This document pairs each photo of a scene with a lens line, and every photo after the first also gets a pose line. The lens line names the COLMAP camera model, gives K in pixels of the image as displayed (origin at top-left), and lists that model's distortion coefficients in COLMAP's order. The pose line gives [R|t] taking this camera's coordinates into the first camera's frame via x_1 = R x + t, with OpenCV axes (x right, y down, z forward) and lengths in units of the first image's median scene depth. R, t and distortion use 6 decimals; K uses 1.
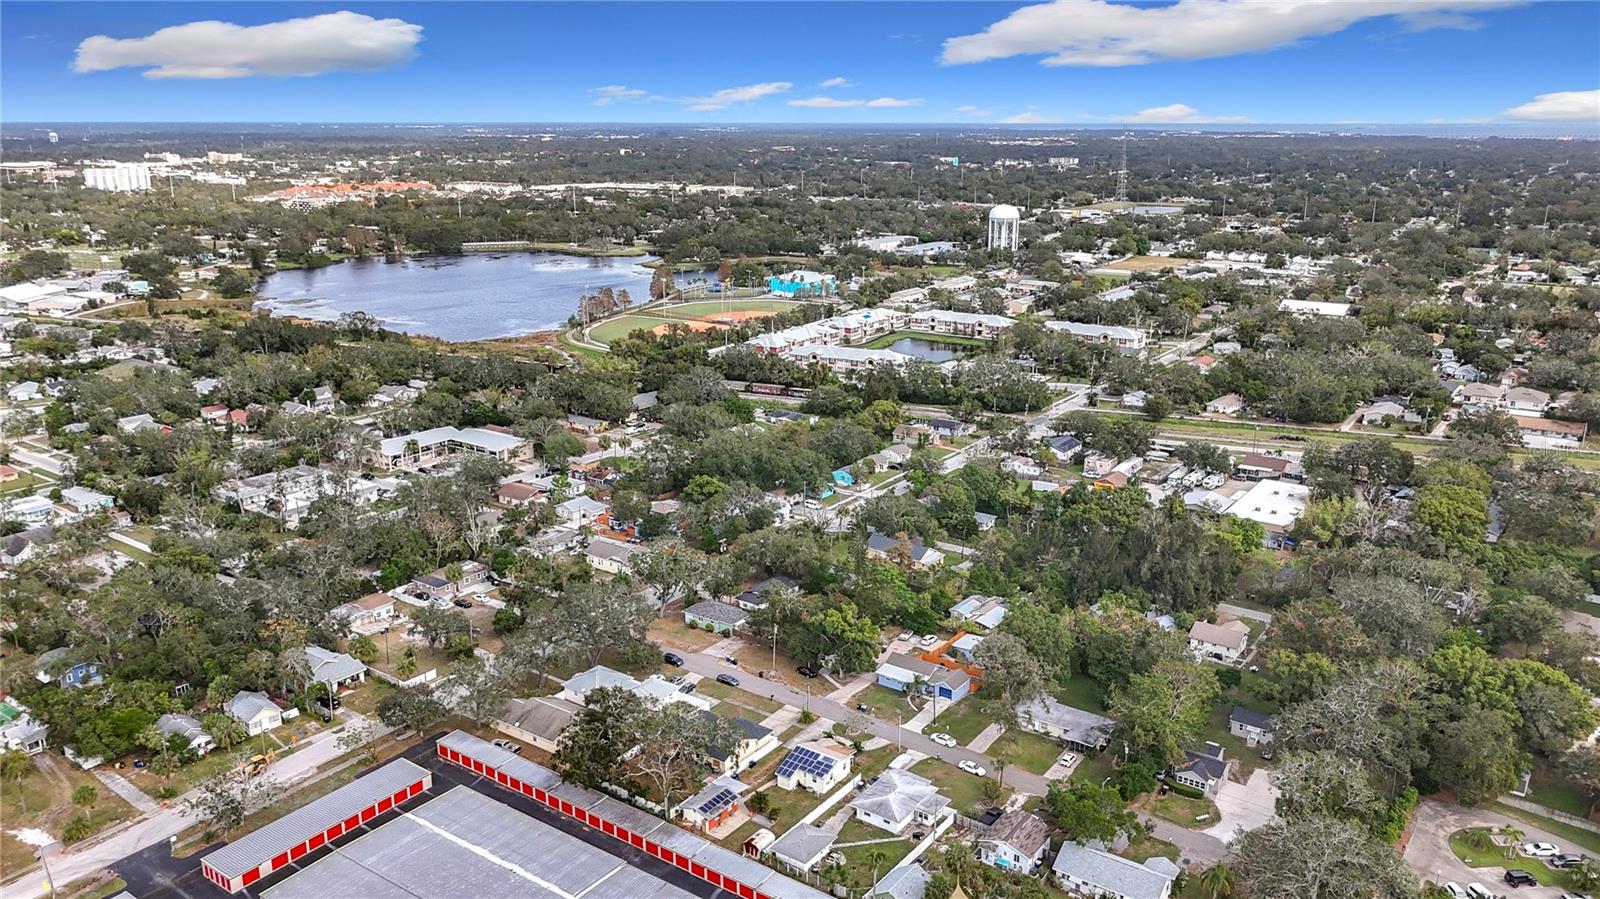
lens RADIAL K [[1179.6, 0, 801.7], [0, 1179.6, 449.5], [0, 0, 1]] dist [0.061912, -0.061277]
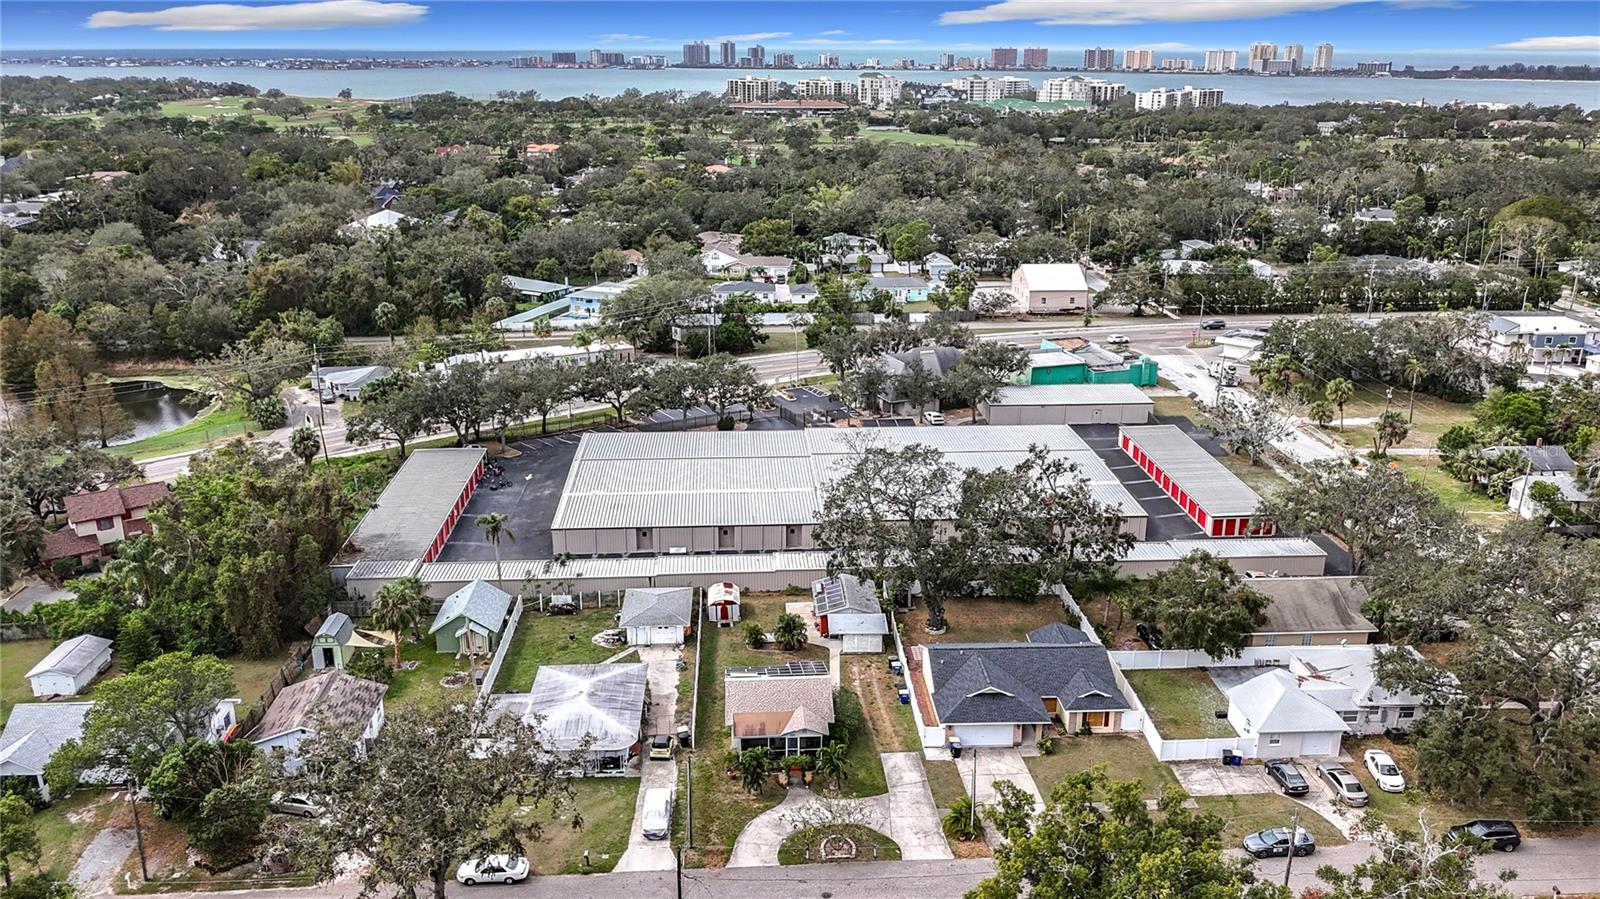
lens RADIAL K [[1268.8, 0, 802.1], [0, 1268.8, 449.7], [0, 0, 1]] dist [0.061613, -0.126522]
pose [[-0.784110, 0.180397, -0.593825, 0.230889], [-0.173734, 0.854766, 0.489072, -0.059197], [0.595808, 0.486654, -0.638890, 1.010485]]
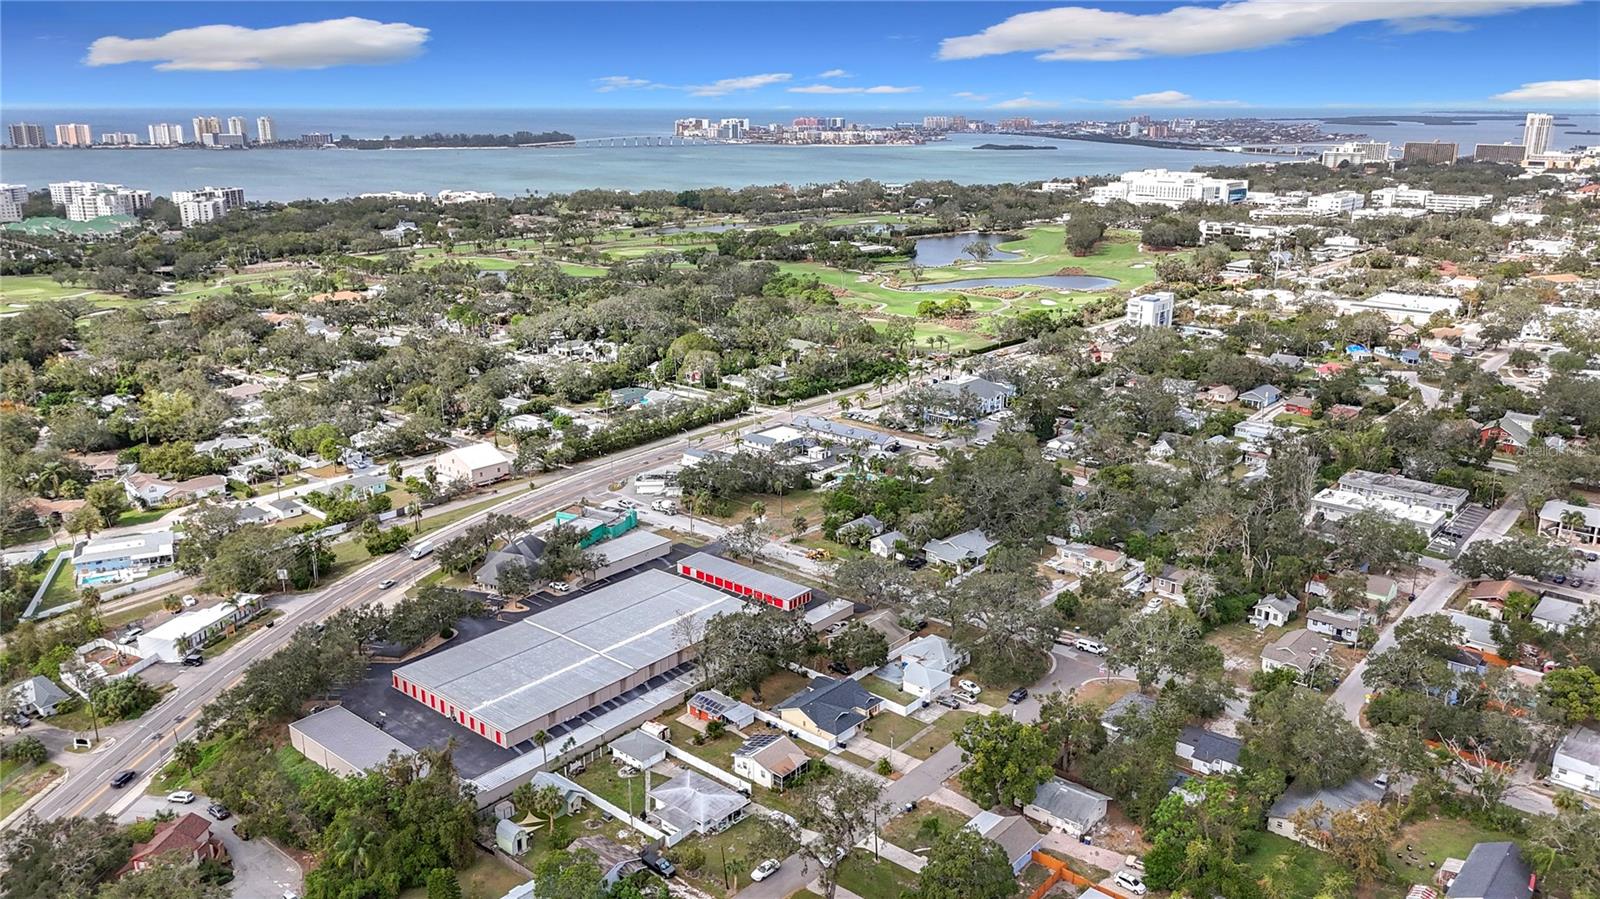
lens RADIAL K [[1193.6, 0, 799.9], [0, 1193.6, 466.4], [0, 0, 1]] dist [0.061969, -0.094852]
pose [[-0.099114, 0.285353, -0.953284, 0.694523], [-0.266504, 0.915391, 0.301719, -0.203867], [0.958724, 0.283959, -0.014681, 0.764208]]
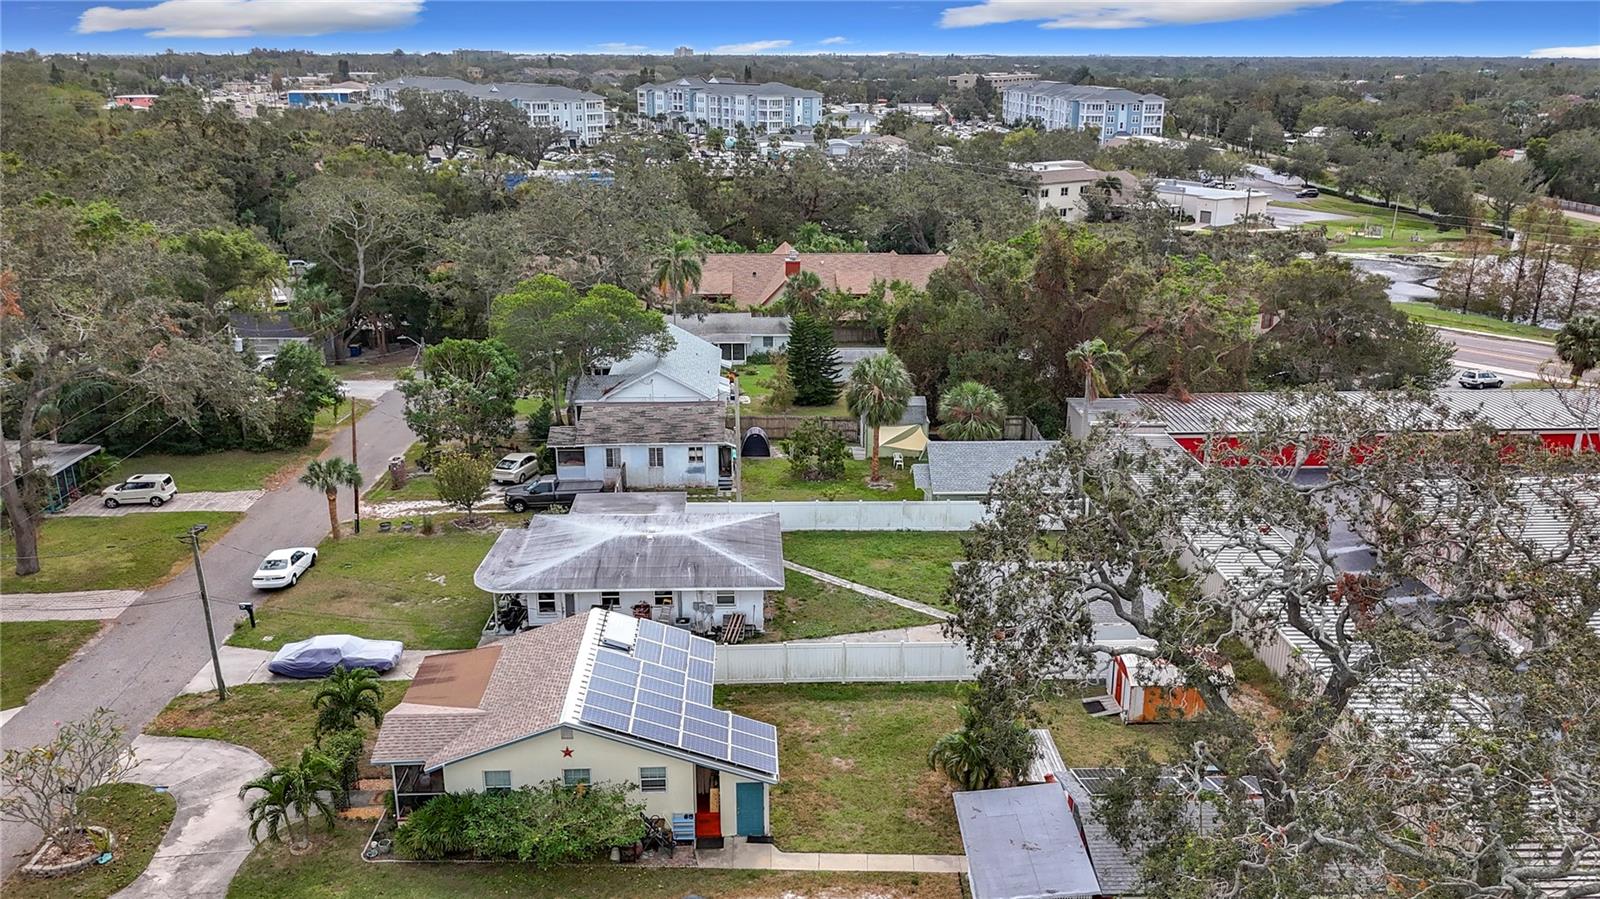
lens RADIAL K [[1241.6, 0, 805.2], [0, 1241.6, 447.8], [0, 0, 1]] dist [0.059872, -0.103366]
pose [[-0.608266, -0.246637, 0.754442, -0.127861], [0.205741, 0.869020, 0.449971, 0.104860], [-0.766605, 0.428922, -0.477853, 0.829623]]
